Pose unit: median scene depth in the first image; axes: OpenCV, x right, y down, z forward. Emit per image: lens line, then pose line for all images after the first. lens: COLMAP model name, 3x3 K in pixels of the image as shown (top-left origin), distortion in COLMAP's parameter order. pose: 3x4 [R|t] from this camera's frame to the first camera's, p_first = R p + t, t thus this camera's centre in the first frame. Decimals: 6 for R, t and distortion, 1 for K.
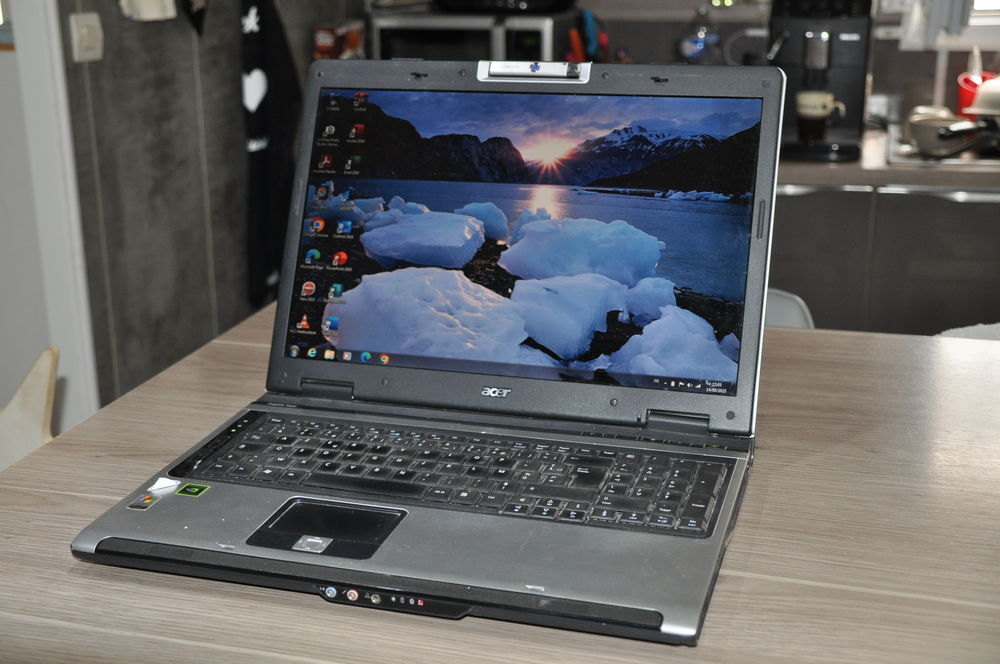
lens RADIAL K [[1384.2, 0, 500.2], [0, 1384.2, 338.4], [0, 0, 1]] dist [0.031773, 0.000000]
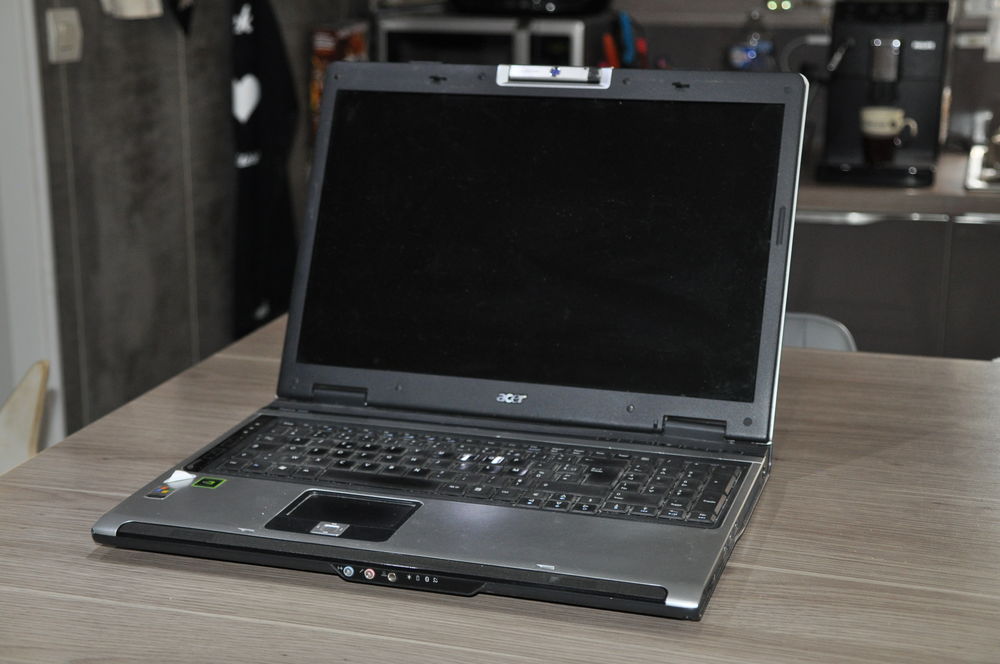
lens RADIAL K [[1644.9, 0, 495.8], [0, 1644.9, 325.2], [0, 0, 1]] dist [0.131028, 0.000000]
pose [[0.999788, 0.014013, -0.015095, 0.002558], [-0.014673, 0.998900, -0.044542, 0.037144], [0.014455, 0.044754, 0.998893, -0.165028]]
